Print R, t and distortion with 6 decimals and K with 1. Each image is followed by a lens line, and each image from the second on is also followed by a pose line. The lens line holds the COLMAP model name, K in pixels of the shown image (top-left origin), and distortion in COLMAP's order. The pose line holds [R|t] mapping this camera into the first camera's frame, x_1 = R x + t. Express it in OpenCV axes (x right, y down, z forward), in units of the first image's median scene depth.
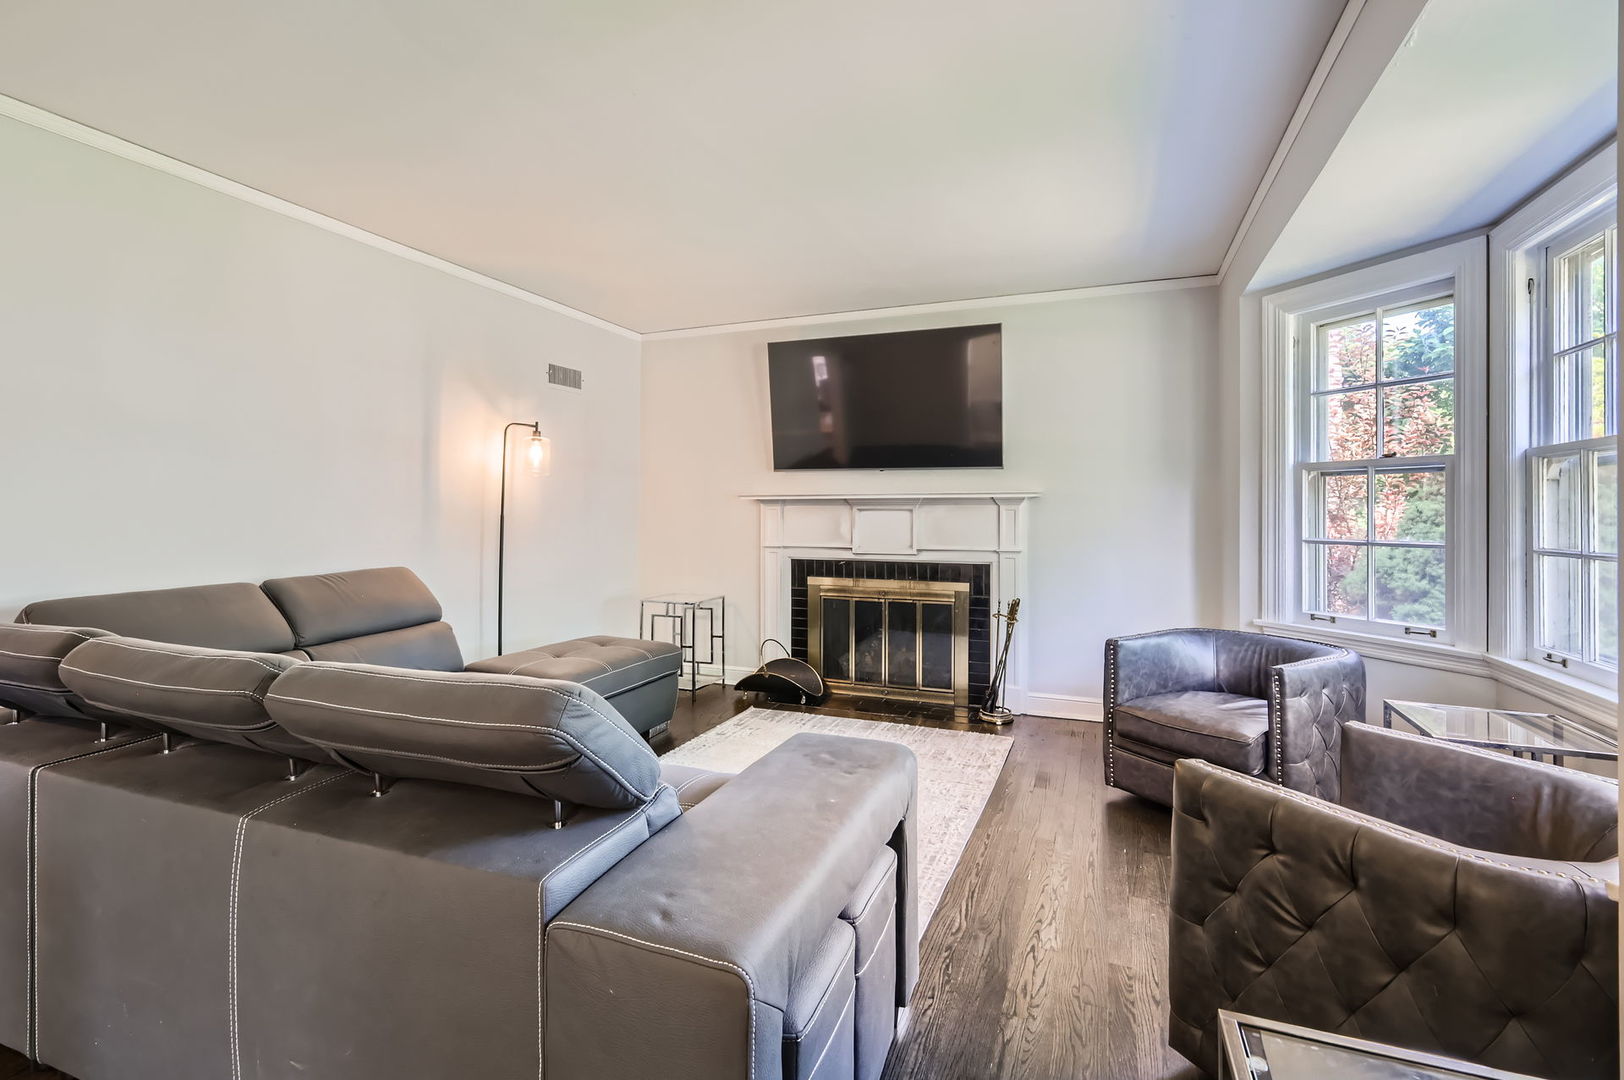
lens RADIAL K [[722.0, 0, 800.3], [0, 722.0, 505.3], [0, 0, 1]] dist [-0.002711, -0.000111]
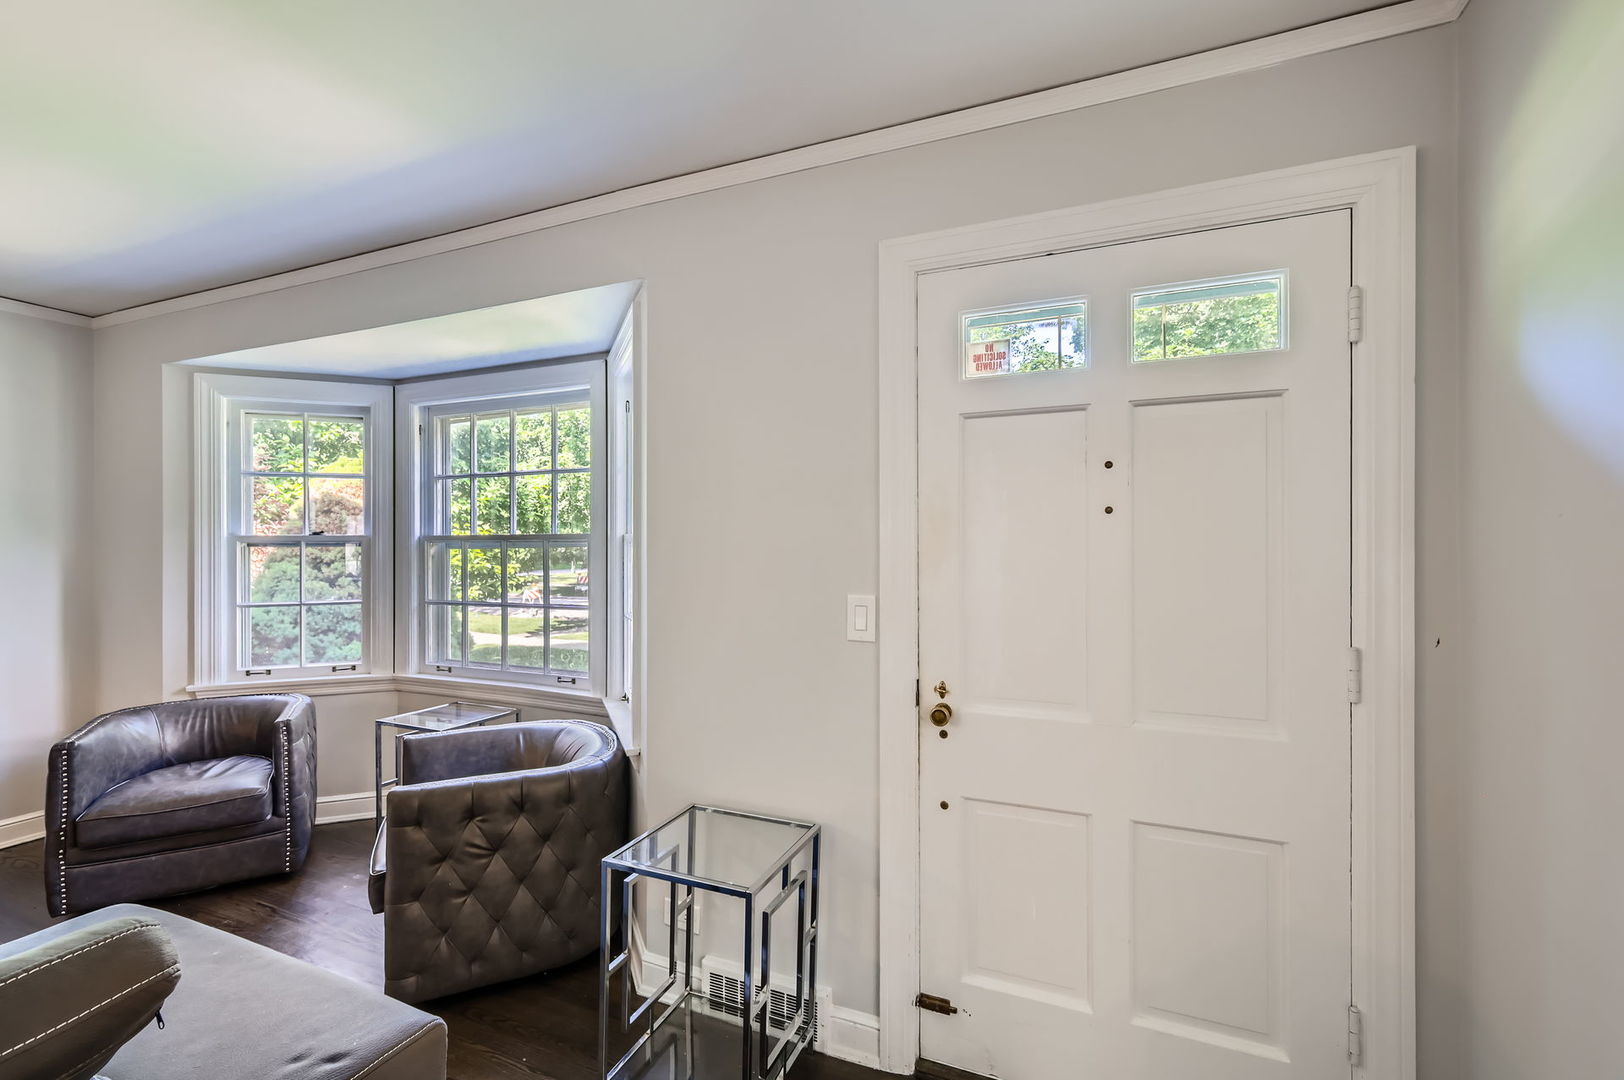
lens RADIAL K [[722.0, 0, 815.0], [0, 722.0, 537.3], [0, 0, 1]] dist [-0.002711, -0.000111]
pose [[0.014533, 0.002542, 0.999891, -0.289498], [-0.004544, 0.999987, -0.002476, -0.042072], [-0.999884, -0.004507, 0.014545, 0.072367]]
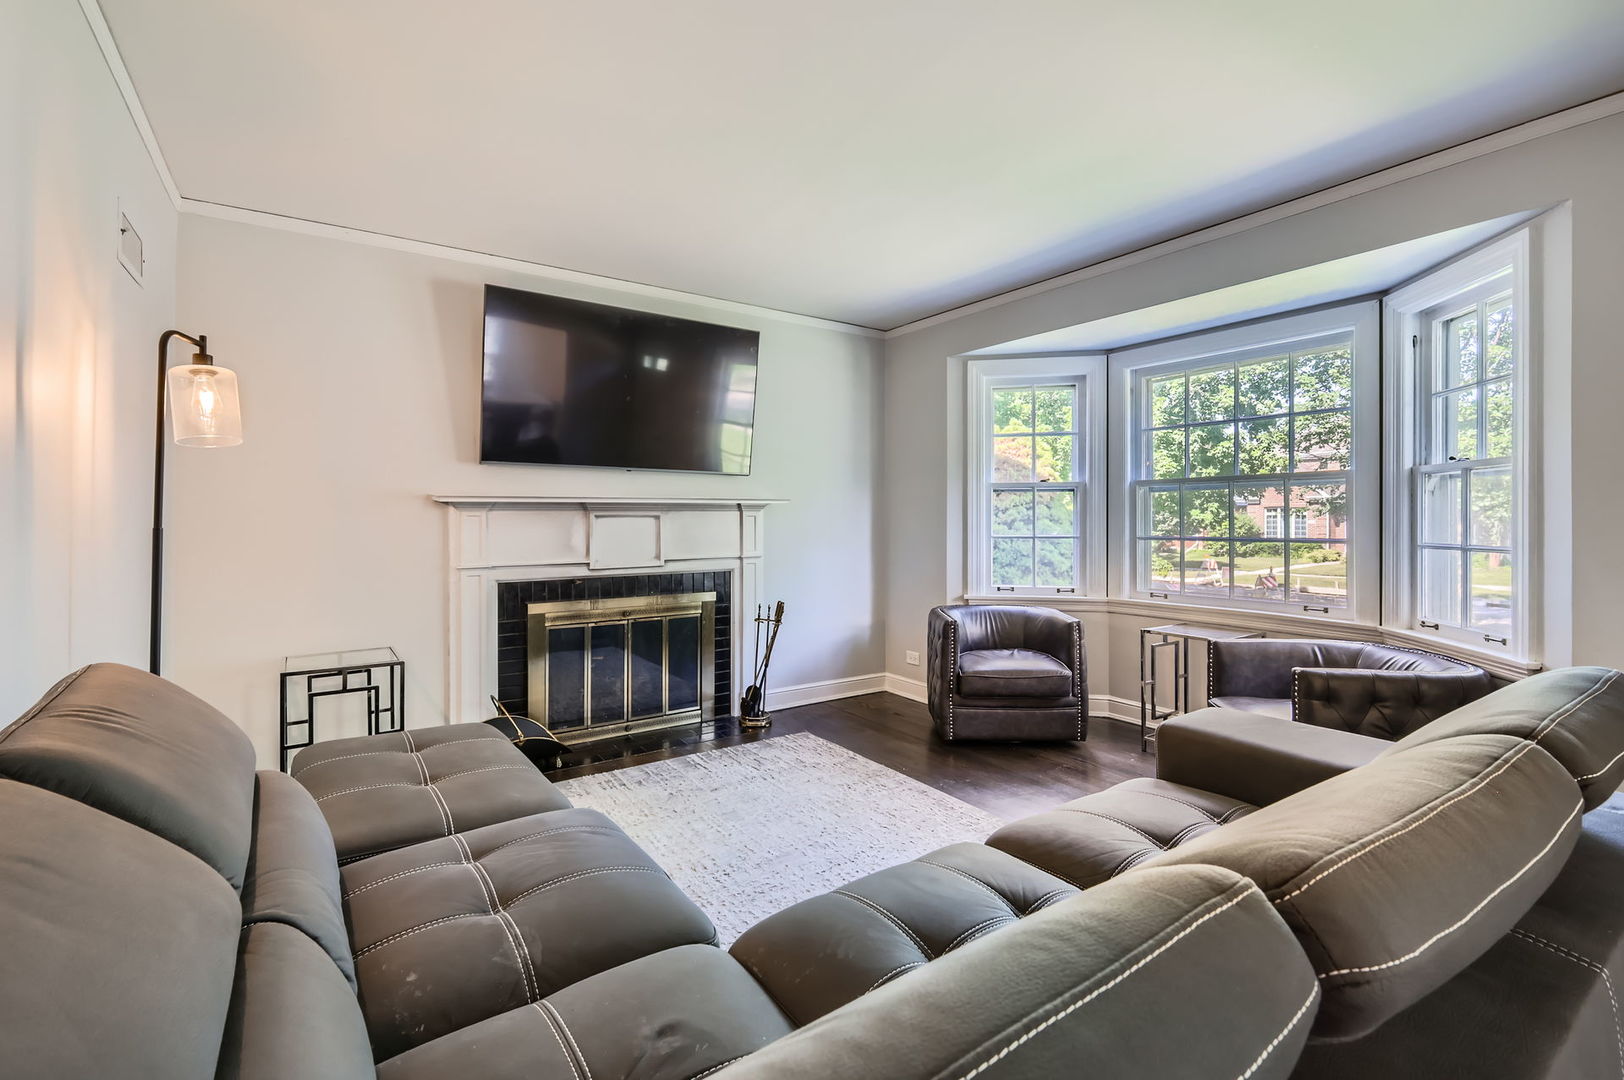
lens RADIAL K [[722.0, 0, 797.1], [0, 722.0, 519.0], [0, 0, 1]] dist [-0.002711, -0.000111]
pose [[0.551926, -0.004106, 0.833883, -0.528355], [-0.003014, 0.999972, 0.006919, 0.003100], [-0.833888, -0.006332, 0.551898, 0.385238]]
